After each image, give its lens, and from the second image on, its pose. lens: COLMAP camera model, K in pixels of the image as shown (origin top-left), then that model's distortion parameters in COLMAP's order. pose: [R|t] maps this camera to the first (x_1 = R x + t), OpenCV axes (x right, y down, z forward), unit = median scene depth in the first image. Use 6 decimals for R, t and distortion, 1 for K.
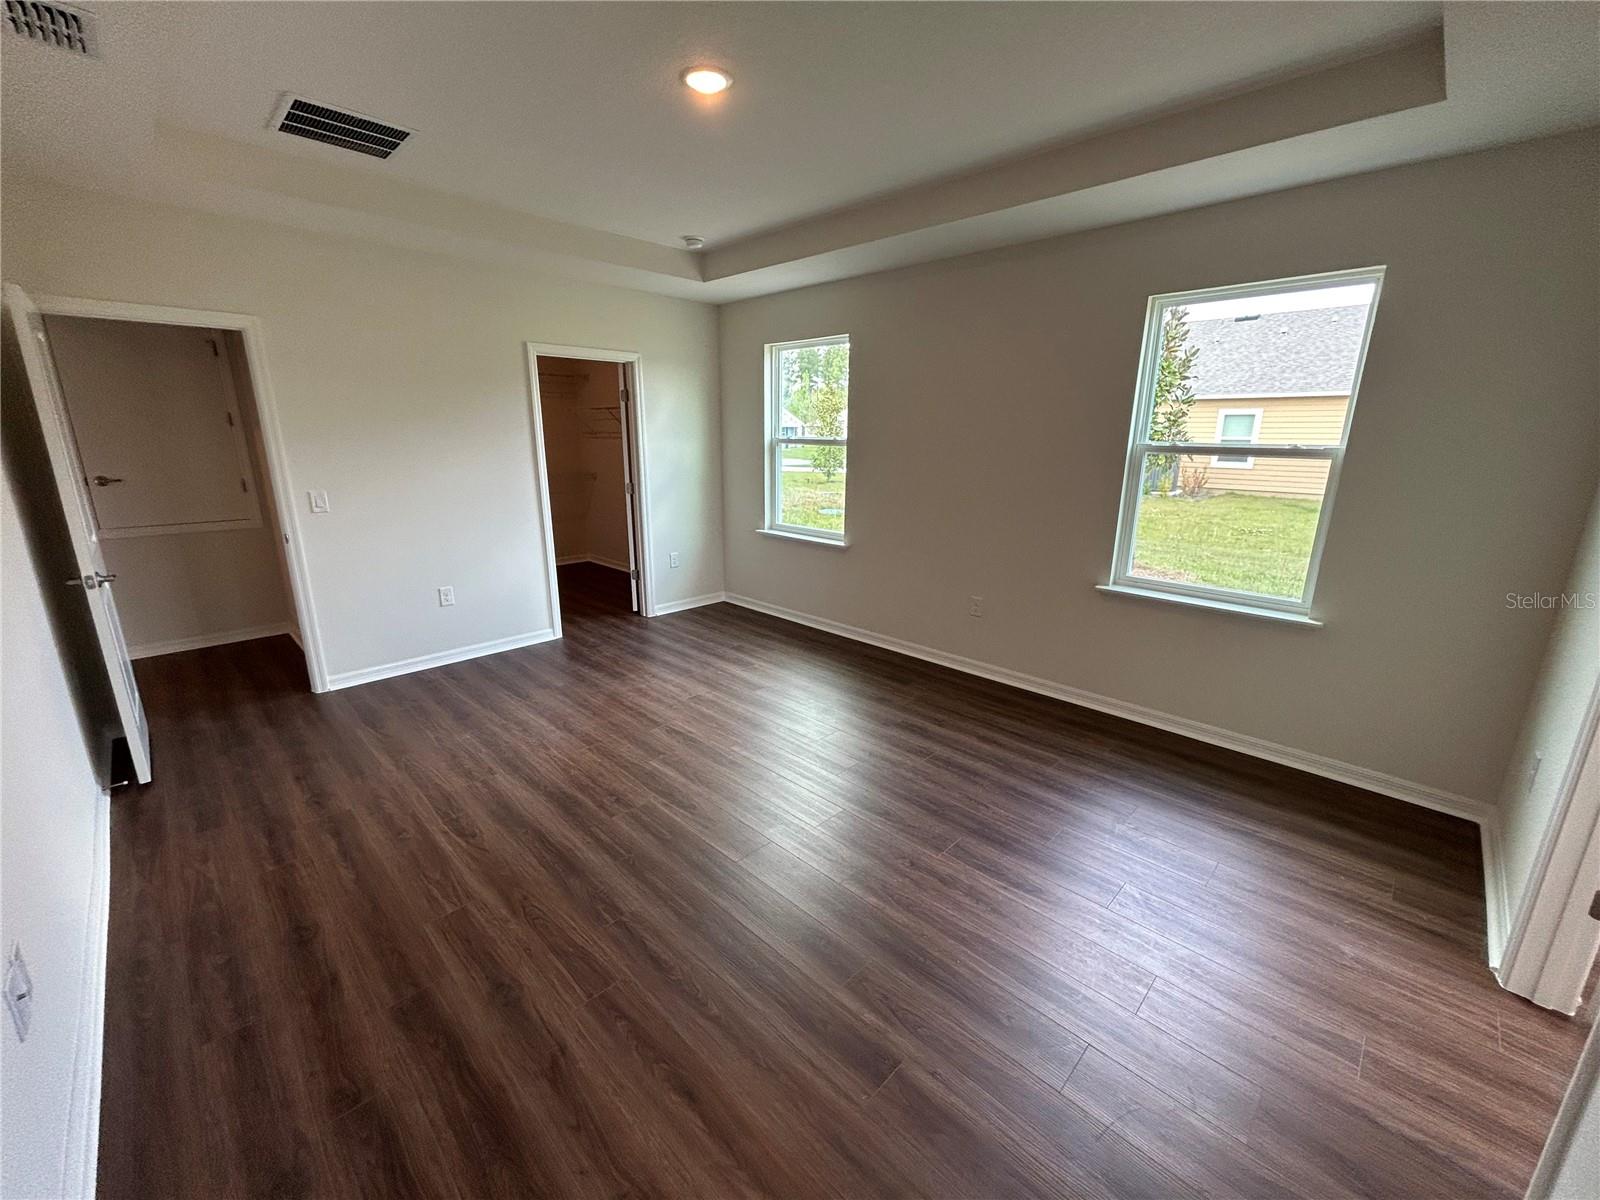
lens RADIAL K [[649.3, 0, 799.4], [0, 649.3, 597.2], [0, 0, 1]] dist [-0.010128, -0.000206]
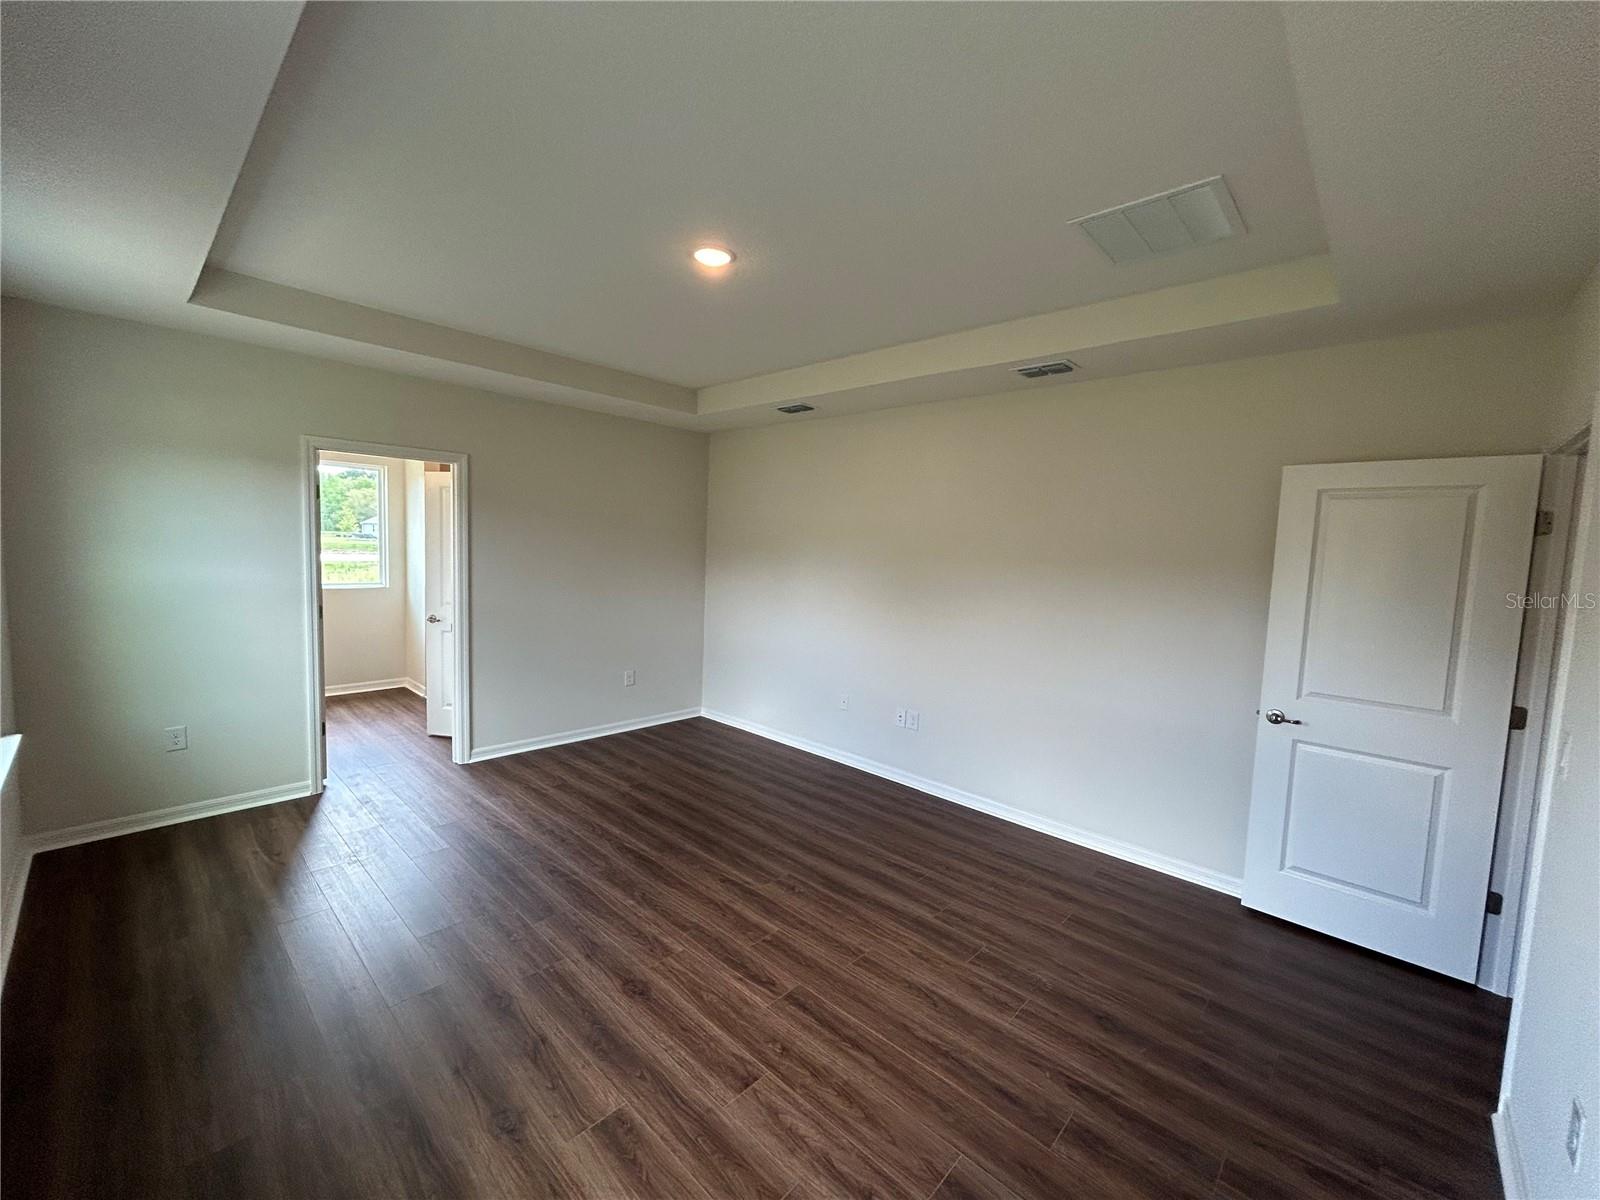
lens RADIAL K [[649.3, 0, 797.9], [0, 649.3, 595.0], [0, 0, 1]] dist [-0.010128, -0.000206]
pose [[-0.998377, -0.044902, -0.035044, -0.209991], [-0.054055, 0.940872, 0.334421, -0.472391], [0.017956, 0.335772, -0.941772, 1.700983]]
